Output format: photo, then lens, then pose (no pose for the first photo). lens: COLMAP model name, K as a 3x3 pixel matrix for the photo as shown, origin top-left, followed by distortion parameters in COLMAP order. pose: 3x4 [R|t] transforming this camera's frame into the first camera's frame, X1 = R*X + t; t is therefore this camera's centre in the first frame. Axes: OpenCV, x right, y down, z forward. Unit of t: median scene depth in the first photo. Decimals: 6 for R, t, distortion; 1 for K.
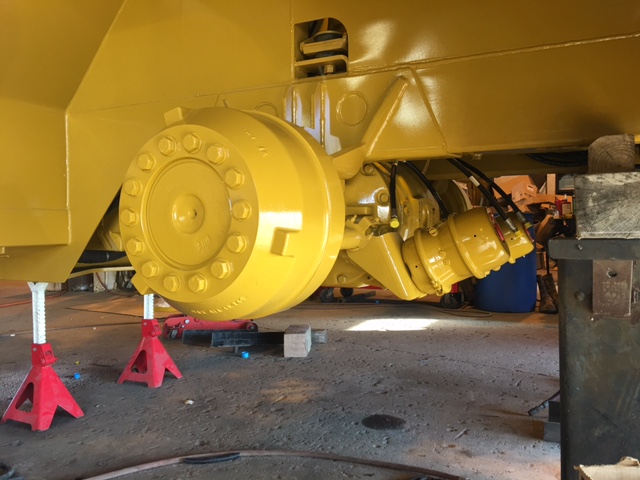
lens RADIAL K [[538.7, 0, 324.4], [0, 538.7, 241.0], [0, 0, 1]] dist [0.055433, -0.049488]
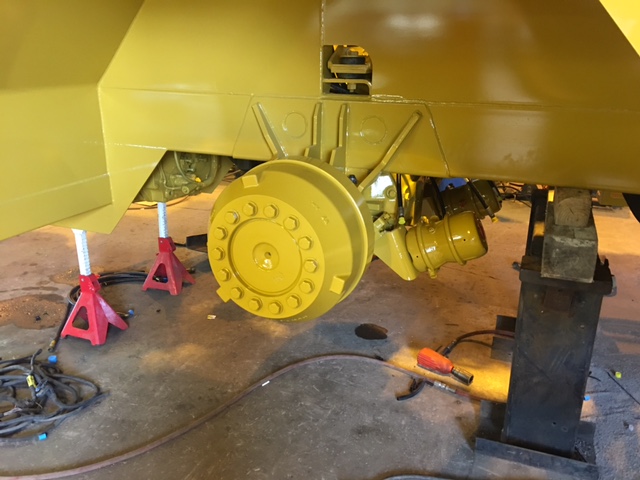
lens RADIAL K [[538.7, 0, 316.0], [0, 538.7, 238.8], [0, 0, 1]] dist [0.055433, -0.049488]
pose [[0.996952, -0.008443, 0.077558, -0.162638], [-0.014838, 0.955460, 0.294747, -0.347516], [-0.076592, -0.295000, 0.952423, -0.199552]]
